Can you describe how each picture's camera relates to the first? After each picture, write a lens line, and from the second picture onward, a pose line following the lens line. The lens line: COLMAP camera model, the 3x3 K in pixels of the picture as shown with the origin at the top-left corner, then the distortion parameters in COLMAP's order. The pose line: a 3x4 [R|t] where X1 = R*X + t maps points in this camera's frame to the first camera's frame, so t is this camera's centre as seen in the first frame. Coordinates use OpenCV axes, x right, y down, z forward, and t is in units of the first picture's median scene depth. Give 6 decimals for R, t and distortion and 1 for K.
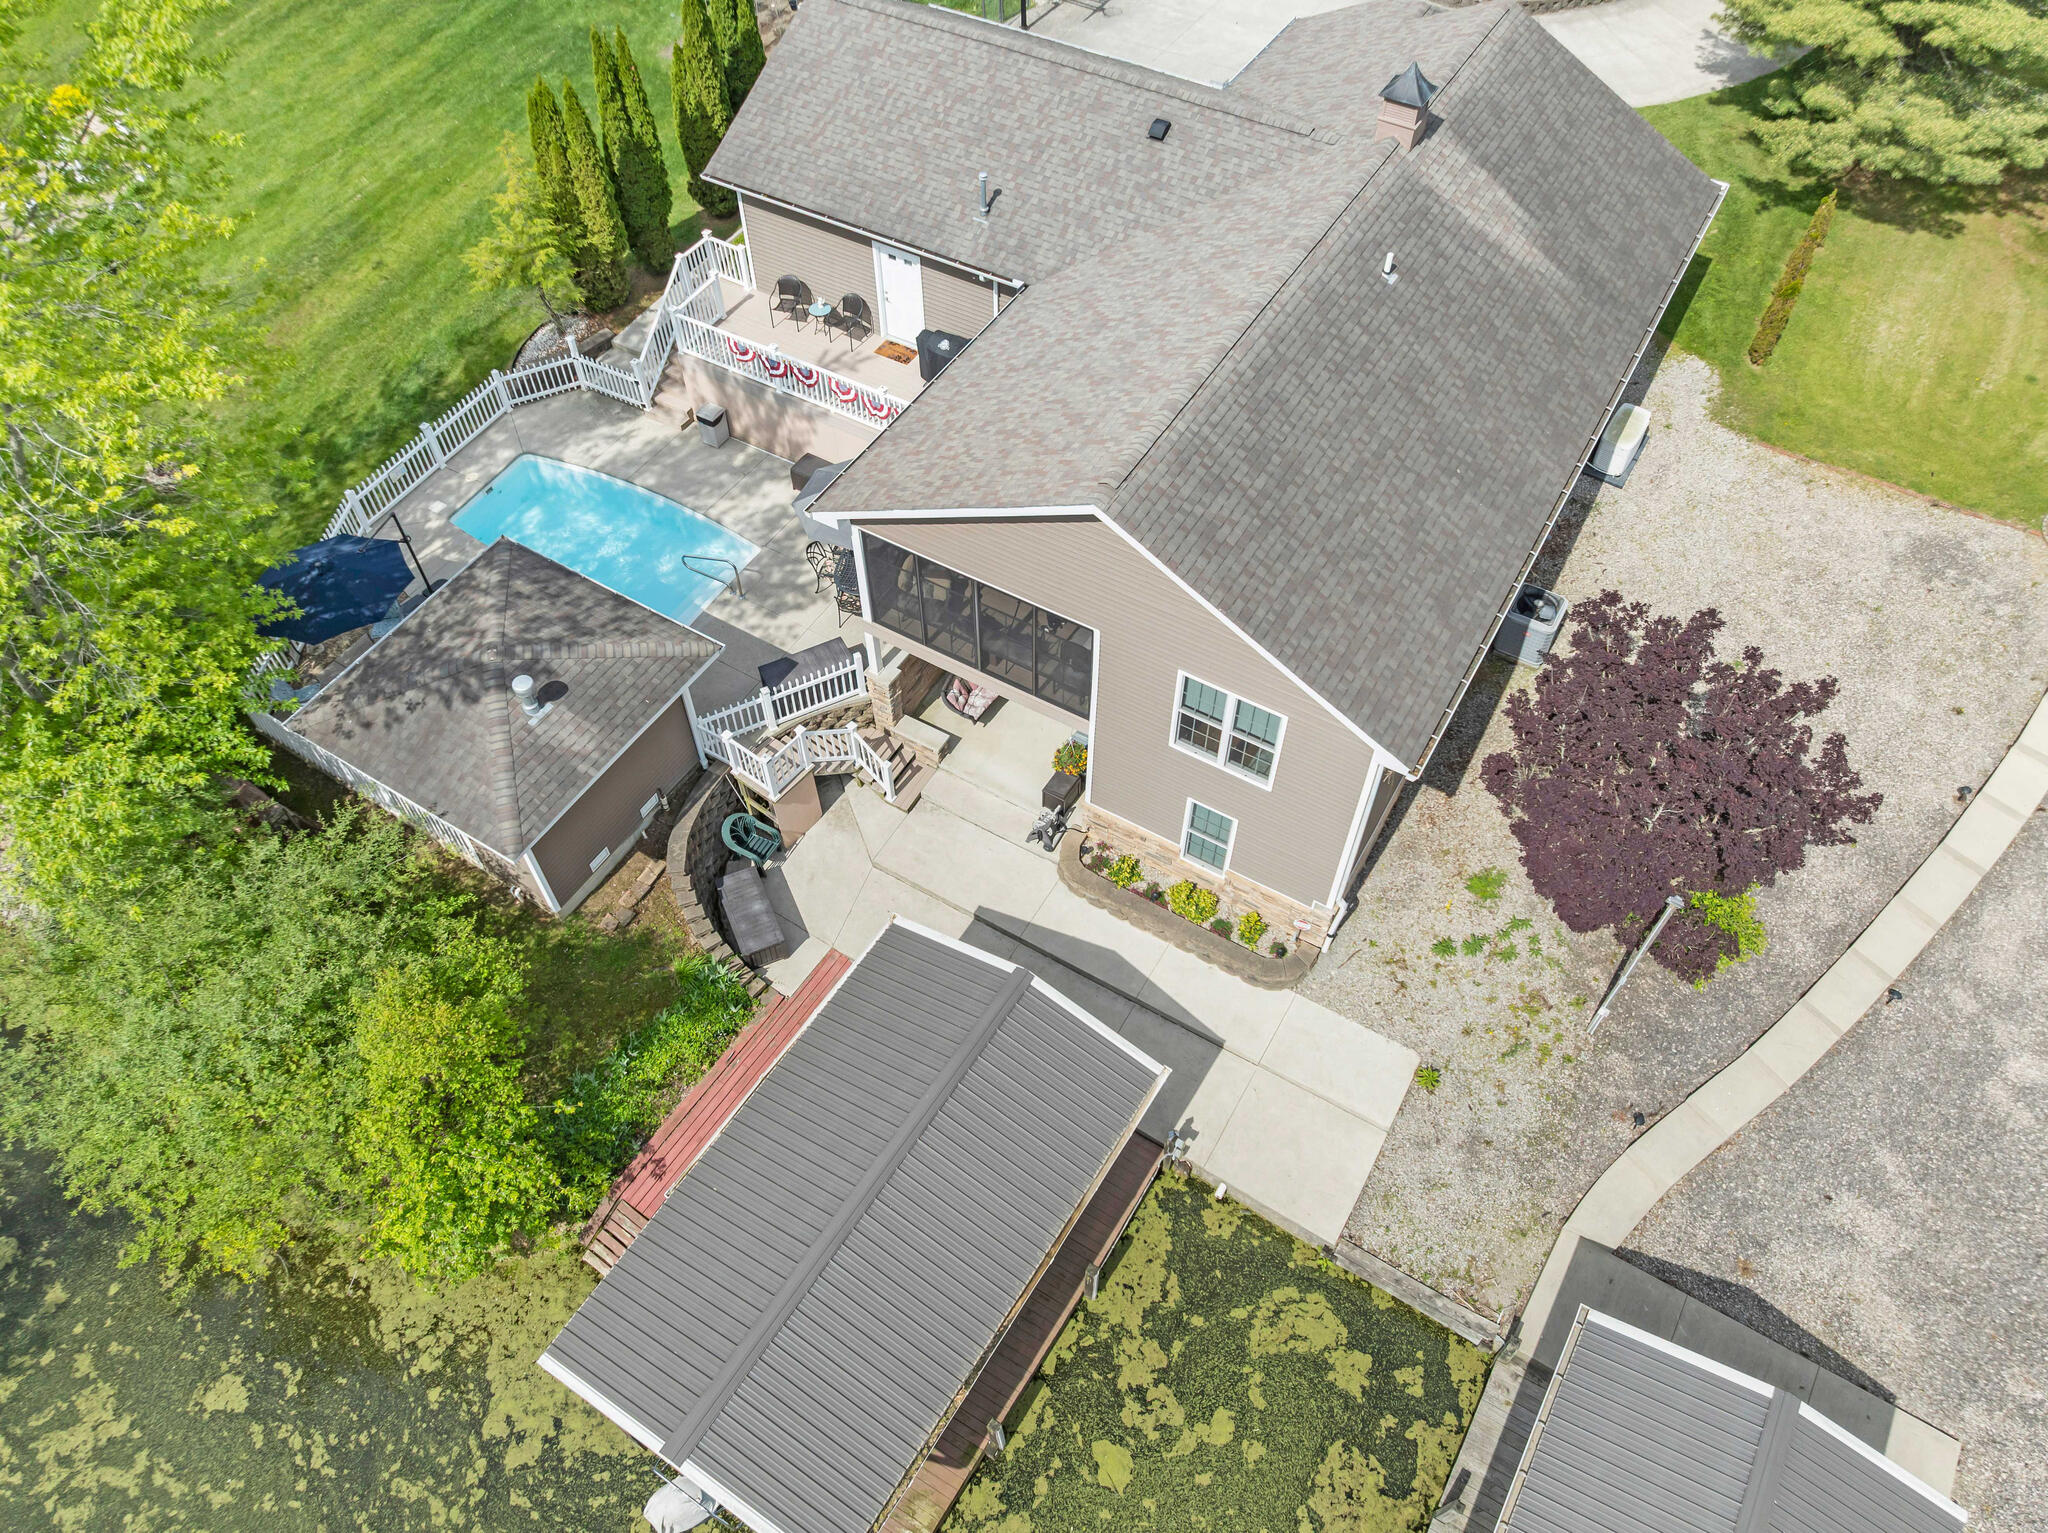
lens RADIAL K [[1436.4, 0, 1024.0], [0, 1436.4, 766.5], [0, 0, 1]] dist [-0.021397, -0.016090]
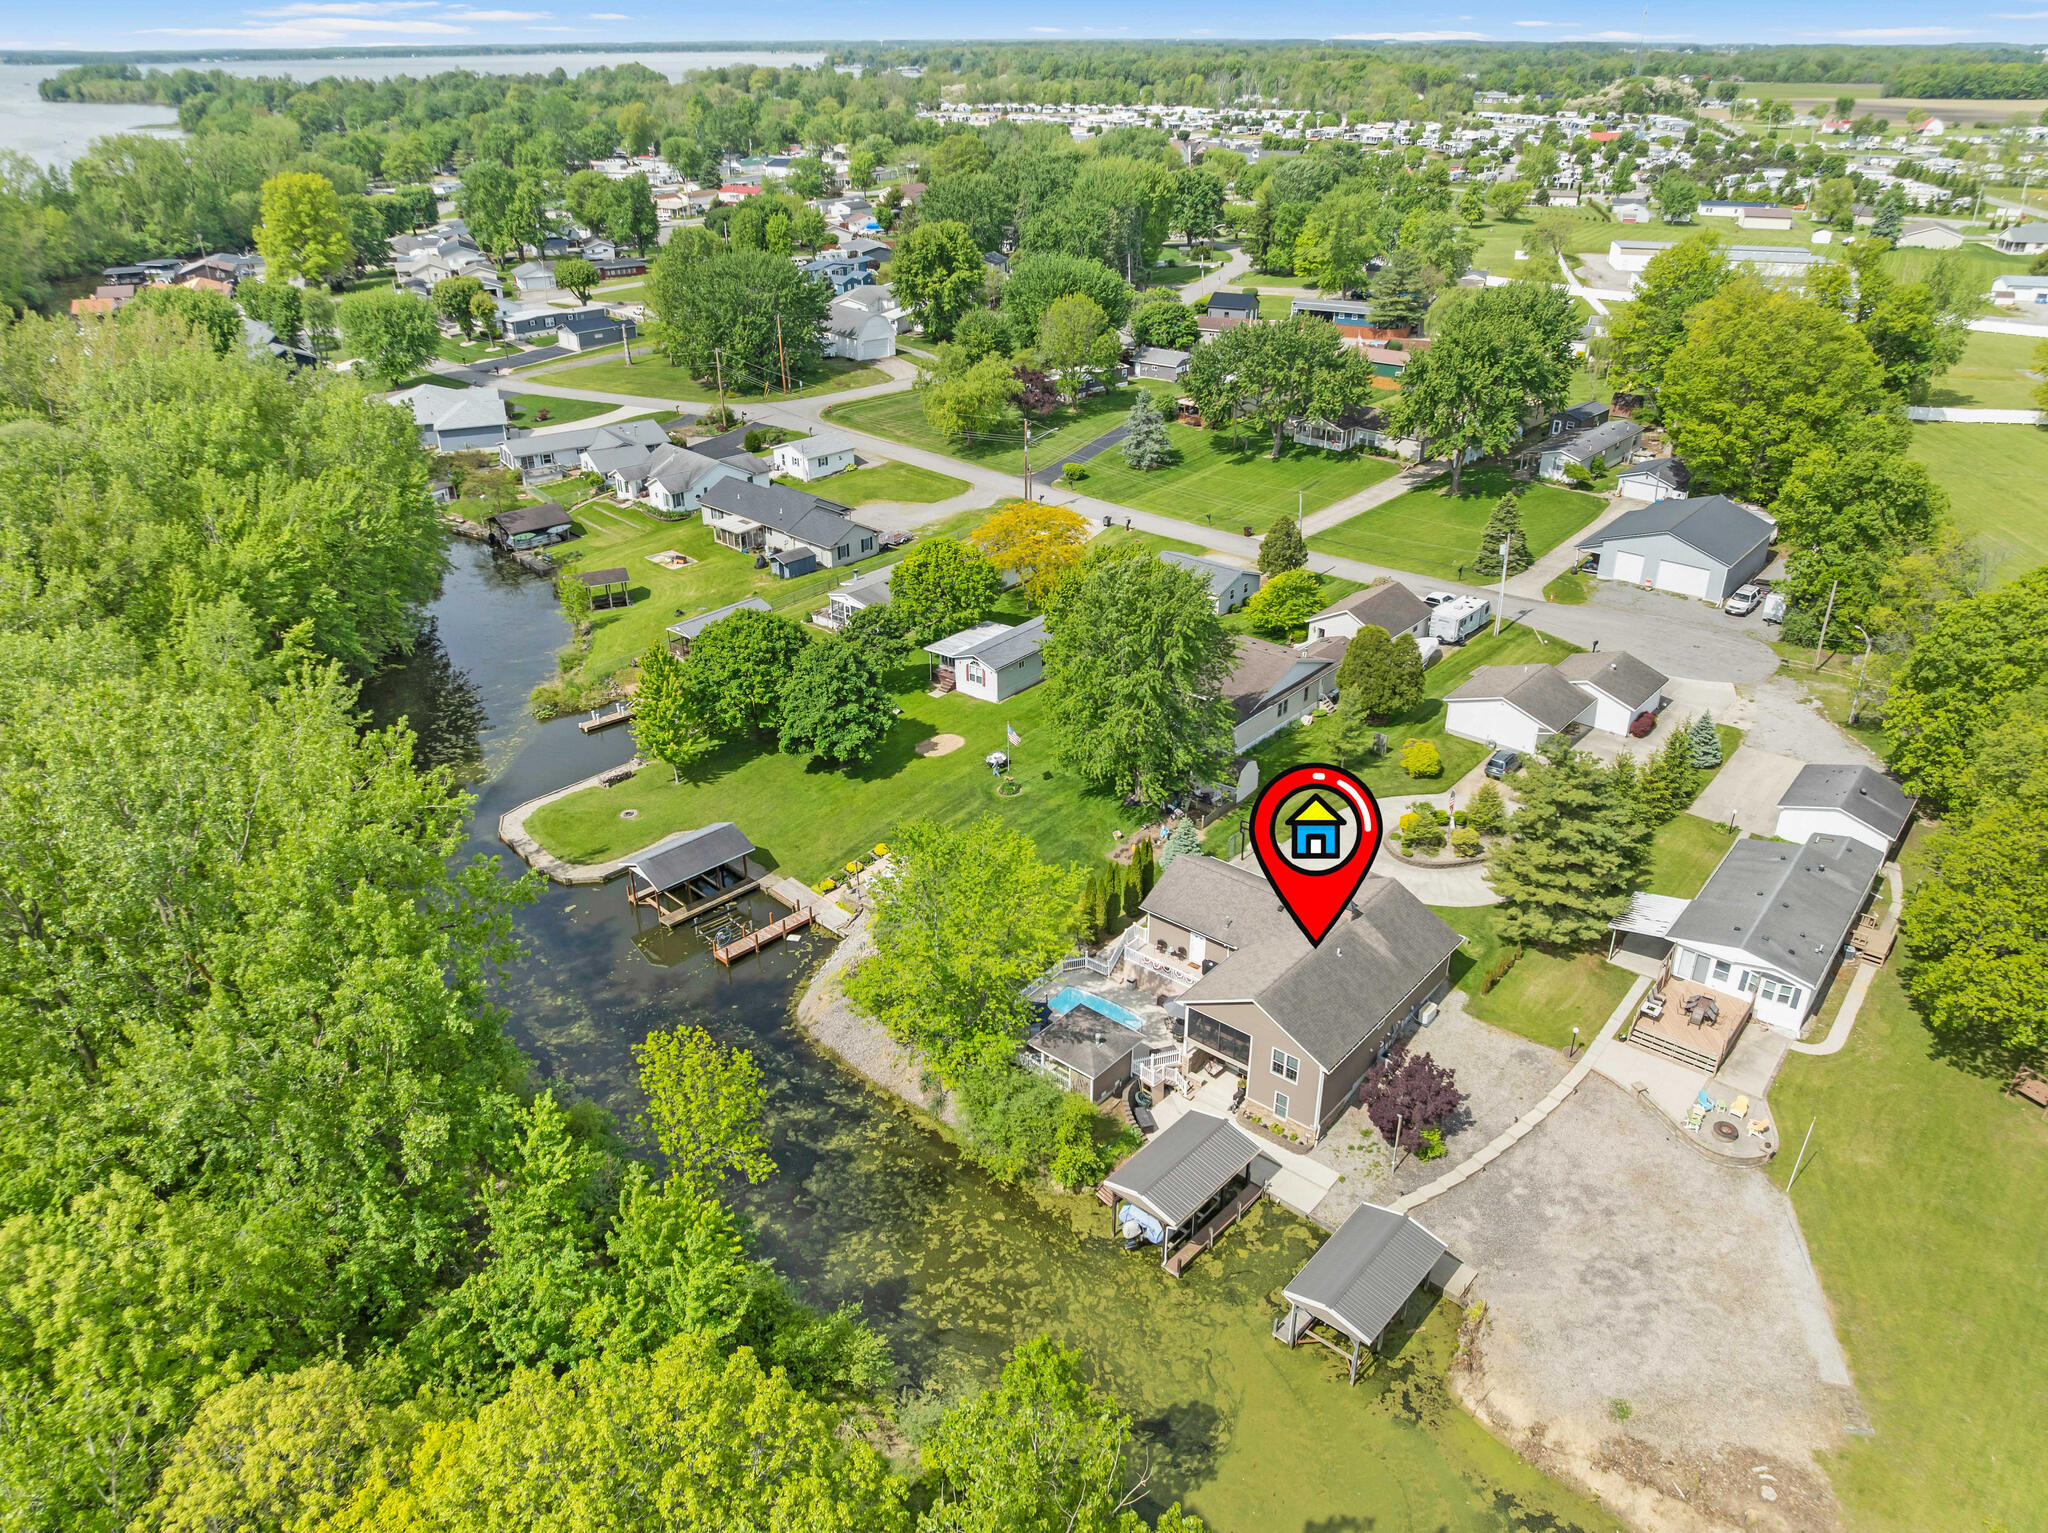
lens RADIAL K [[1438.5, 0, 1024.0], [0, 1438.5, 766.5], [0, 0, 1]] dist [-0.032124, -0.001107]
pose [[0.986345, 0.073274, -0.147495, -0.031045], [-0.130271, 0.895053, -0.426508, 0.838372], [0.100764, 0.439898, 0.892377, -2.400571]]
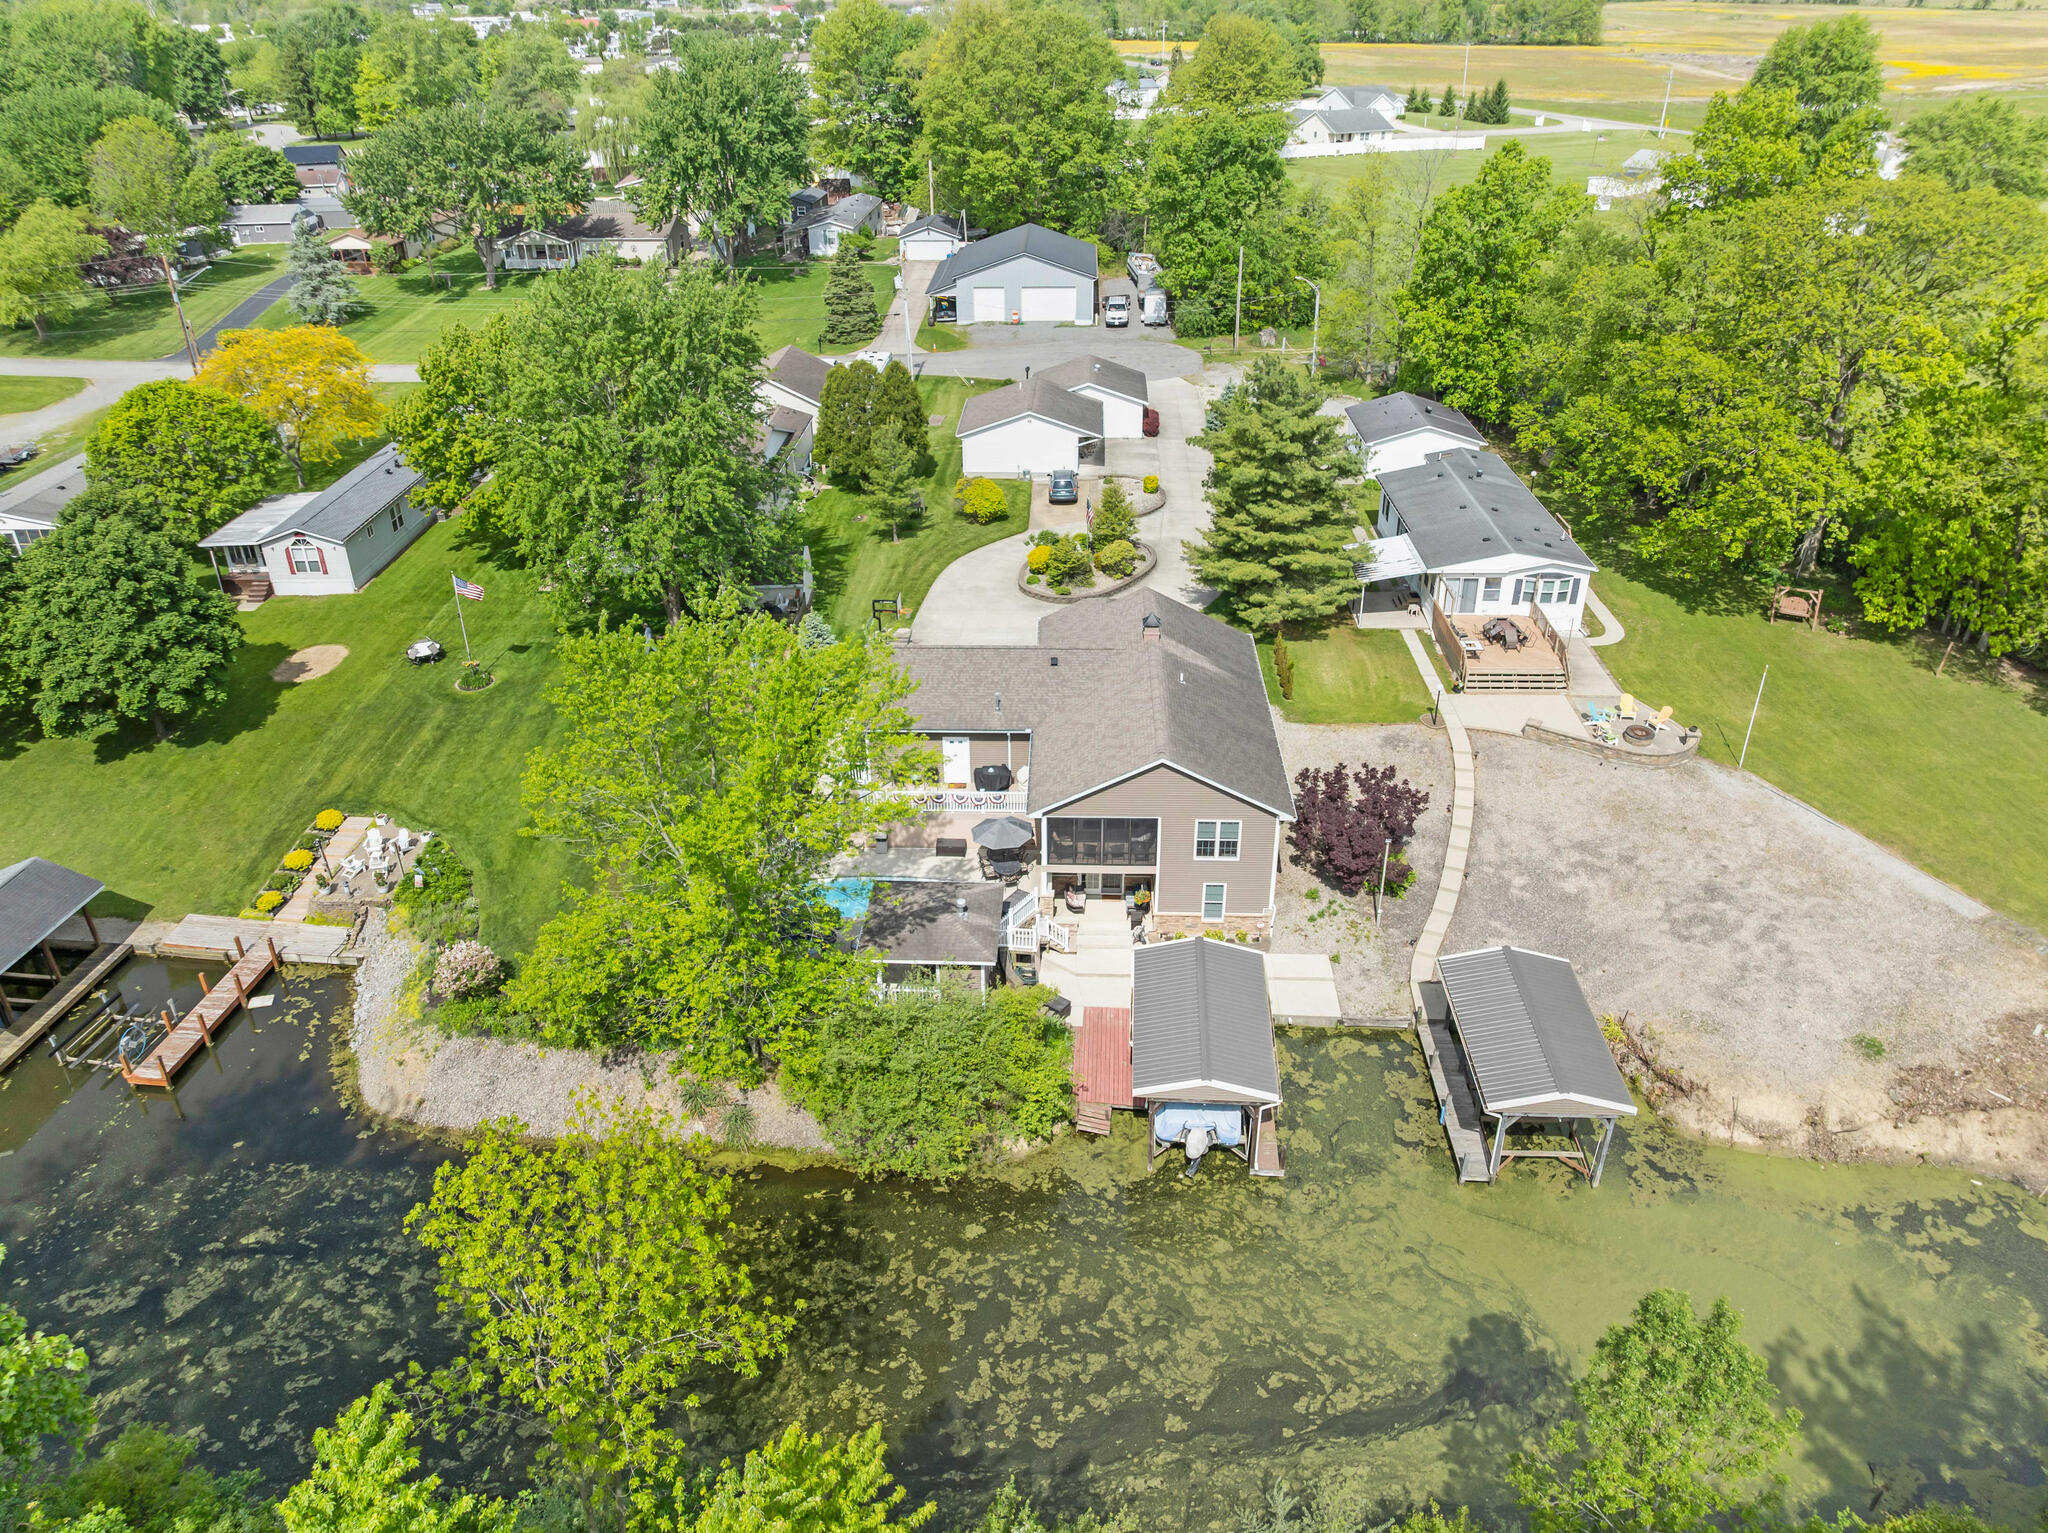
lens RADIAL K [[1453.6, 0, 1014.5], [0, 1453.6, 774.3], [0, 0, 1]] dist [-0.009120, -0.035802]
pose [[0.880775, -0.240486, 0.407923, -1.056052], [0.384942, 0.865312, -0.321021, 0.495506], [-0.275779, 0.439774, 0.854719, -1.023034]]
